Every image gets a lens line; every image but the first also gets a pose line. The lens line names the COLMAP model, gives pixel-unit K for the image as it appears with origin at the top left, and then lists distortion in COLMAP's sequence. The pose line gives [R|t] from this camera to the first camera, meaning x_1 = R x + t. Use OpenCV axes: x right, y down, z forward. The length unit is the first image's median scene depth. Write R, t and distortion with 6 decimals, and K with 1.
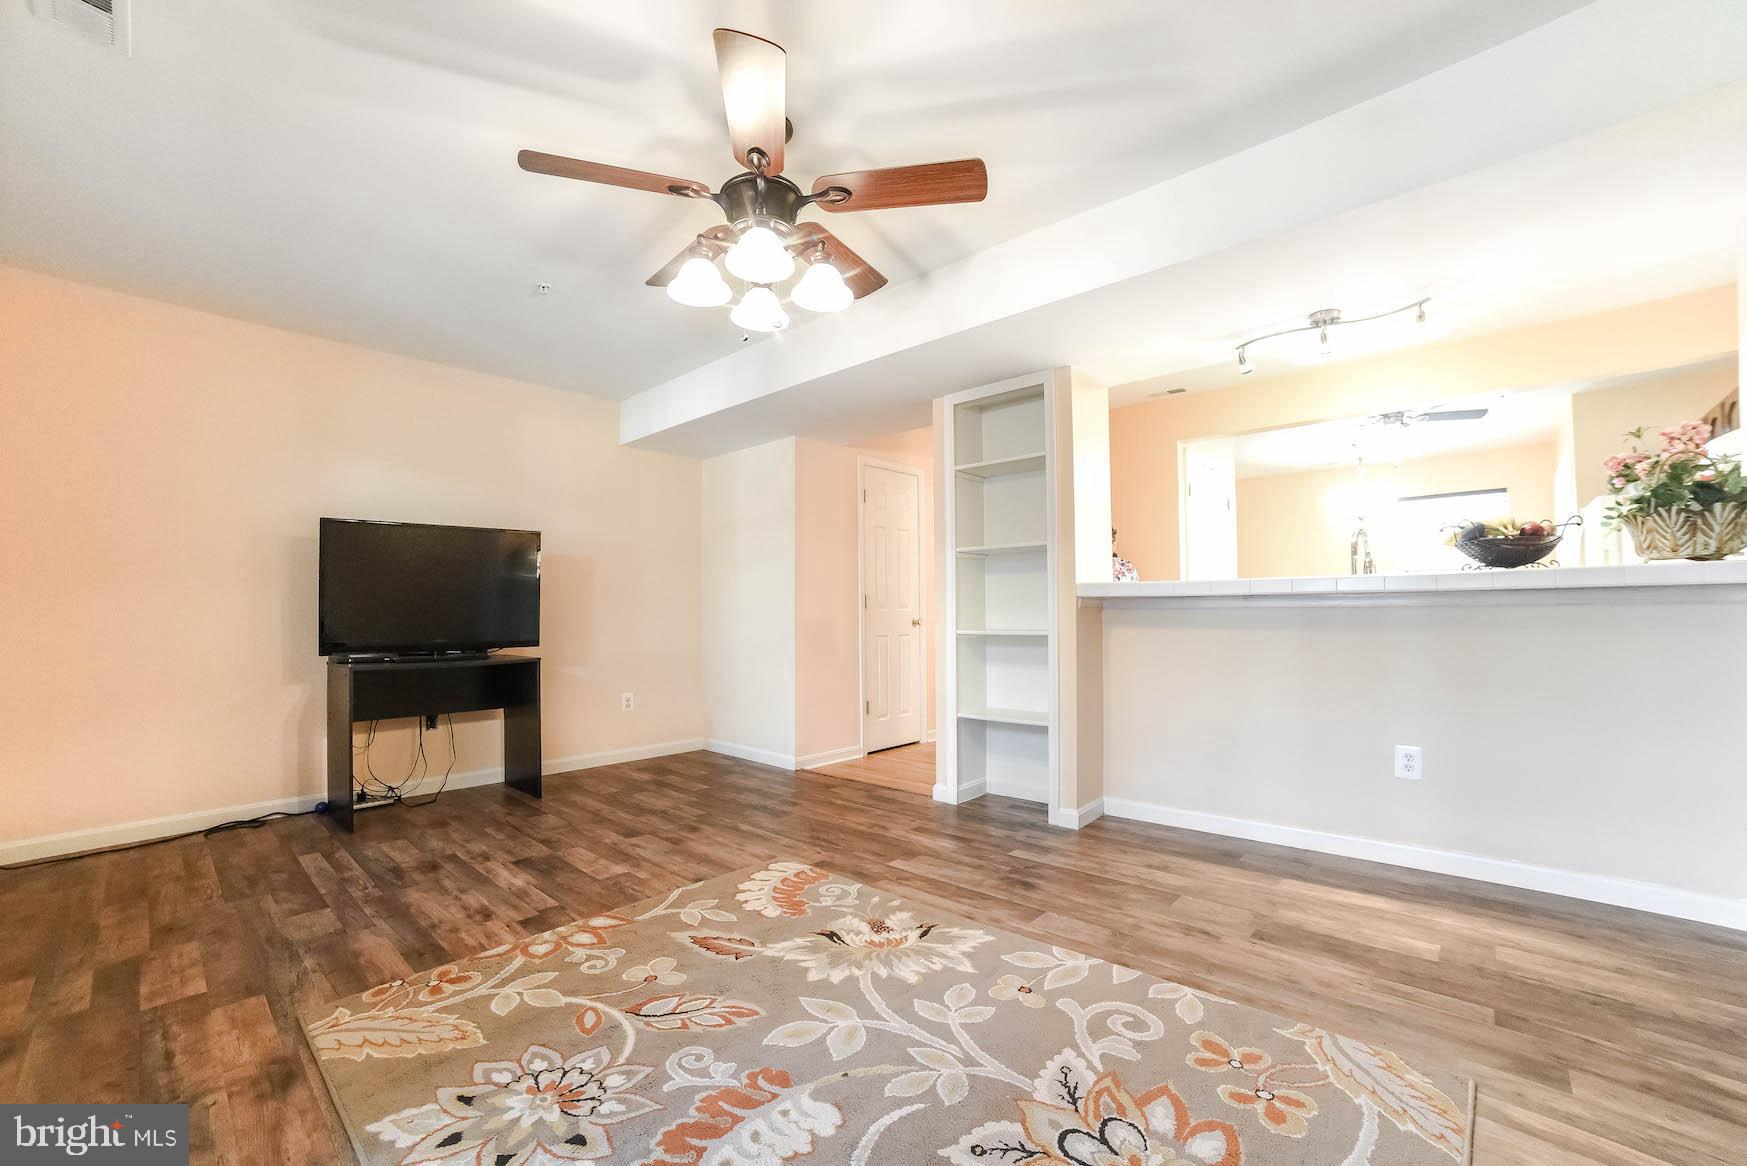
lens RADIAL K [[712.8, 0, 880.7], [0, 712.8, 591.7], [0, 0, 1]] dist [-0.041562, 0.011565]
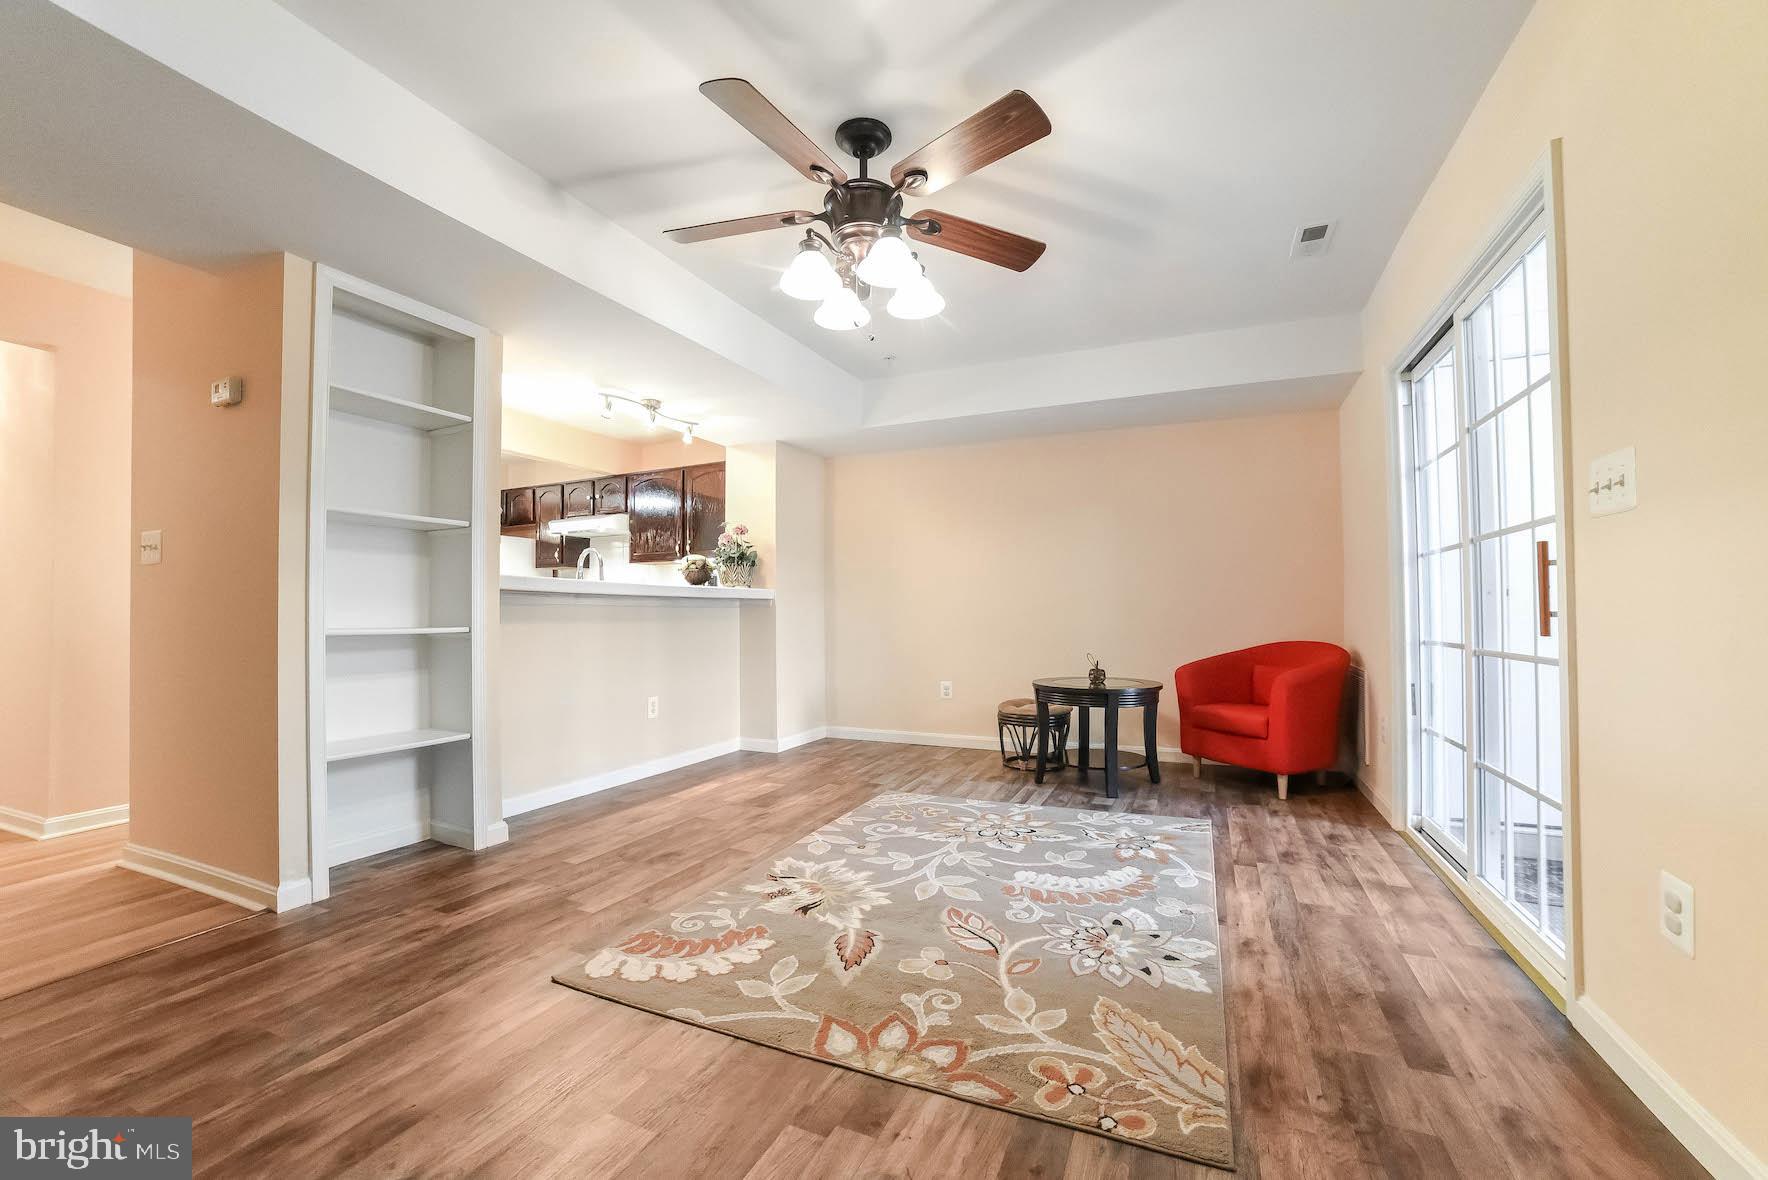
lens RADIAL K [[721.3, 0, 874.2], [0, 721.3, 610.1], [0, 0, 1]] dist [-0.041562, 0.011565]
pose [[-0.312501, 0.021925, 0.949664, -1.194297], [-0.026822, 0.999131, -0.031893, 0.082744], [-0.949539, -0.035438, -0.311642, 1.339390]]
